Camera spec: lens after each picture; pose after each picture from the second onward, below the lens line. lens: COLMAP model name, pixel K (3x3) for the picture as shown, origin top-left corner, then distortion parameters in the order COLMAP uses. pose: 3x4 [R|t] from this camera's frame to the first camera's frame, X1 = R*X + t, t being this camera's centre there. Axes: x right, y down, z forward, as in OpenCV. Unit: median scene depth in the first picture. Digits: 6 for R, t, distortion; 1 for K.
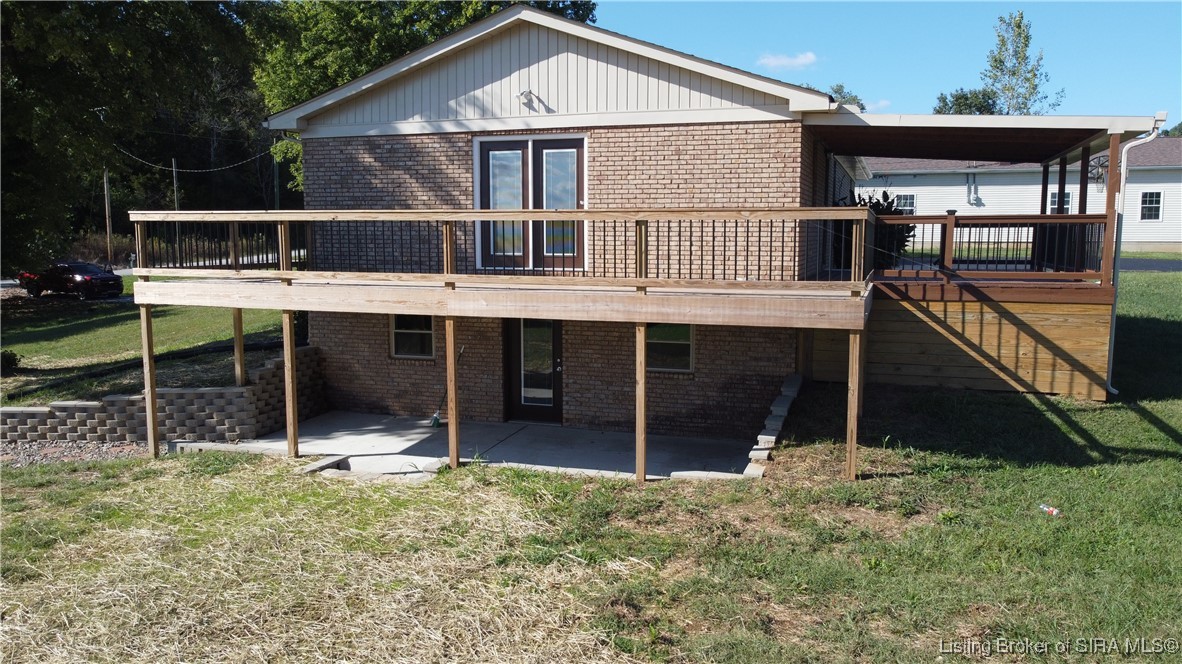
lens RADIAL K [[897.5, 0, 590.3], [0, 897.5, 332.1], [0, 0, 1]] dist [0.006540, -0.006076]
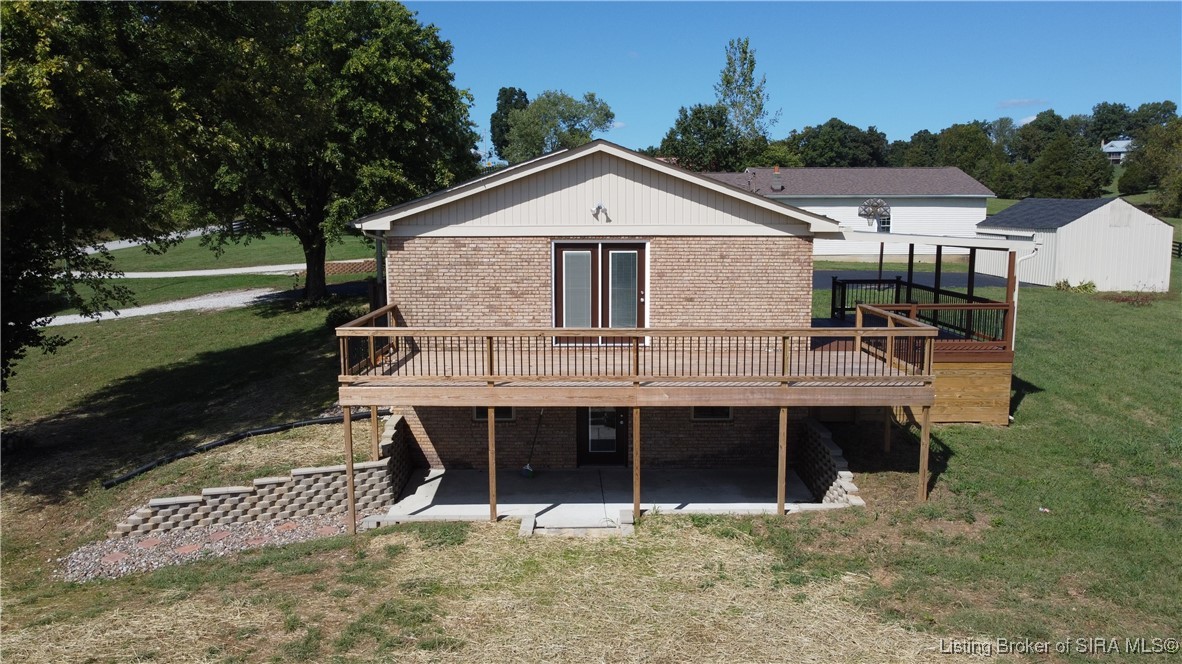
lens RADIAL K [[897.5, 0, 592.0], [0, 897.5, 330.6], [0, 0, 1]] dist [0.006540, -0.006076]
pose [[0.947620, -0.044594, 0.316270, -0.542947], [0.037537, 0.998892, 0.028373, -0.145449], [-0.317185, -0.015015, 0.948245, -0.209199]]
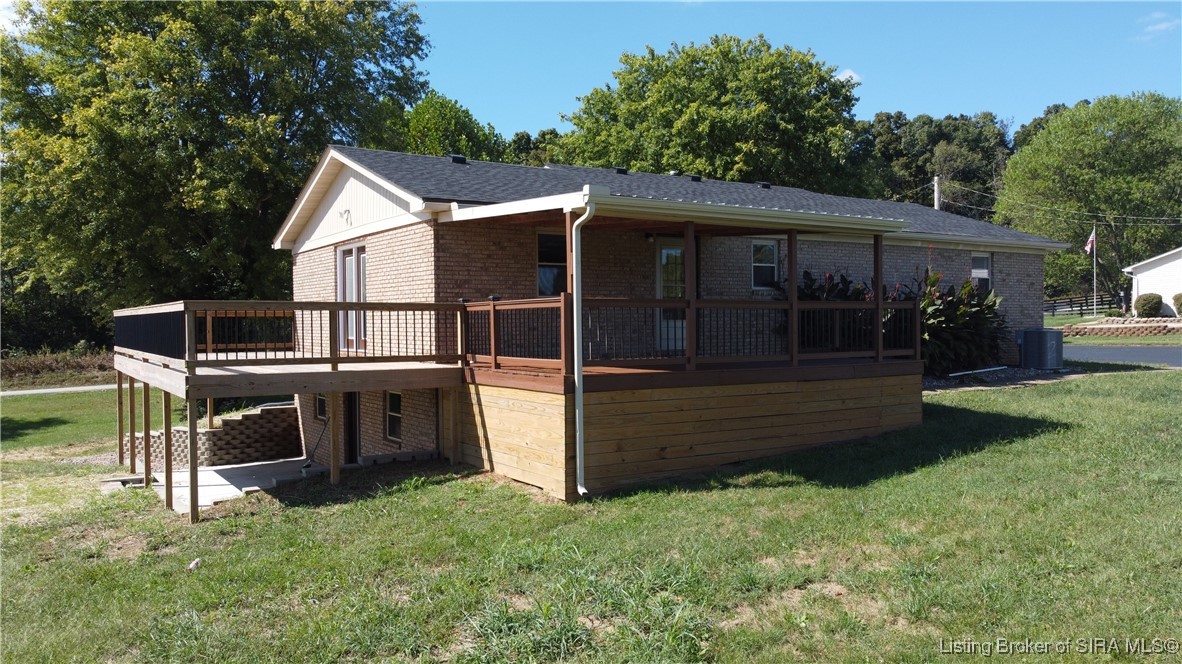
lens RADIAL K [[897.5, 0, 587.9], [0, 897.5, 337.4], [0, 0, 1]] dist [0.006540, -0.006076]
pose [[0.706338, 0.016533, -0.707682, 1.231658], [-0.077738, 0.995492, -0.054334, -0.041898], [0.703593, 0.093392, 0.704439, 0.361664]]
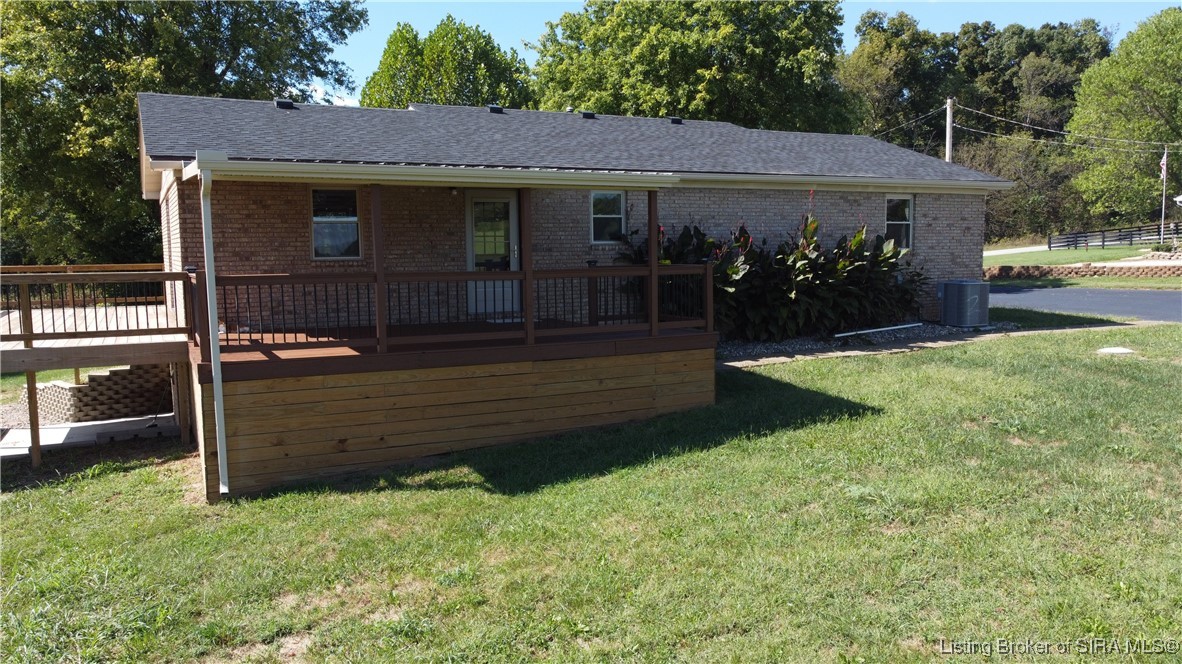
lens RADIAL K [[897.5, 0, 593.8], [0, 897.5, 325.6], [0, 0, 1]] dist [0.006540, -0.006076]
pose [[0.626810, 0.069937, -0.776027, 1.421890], [-0.080083, 0.996472, 0.025120, -0.132040], [0.775046, 0.046401, 0.630199, 0.740556]]
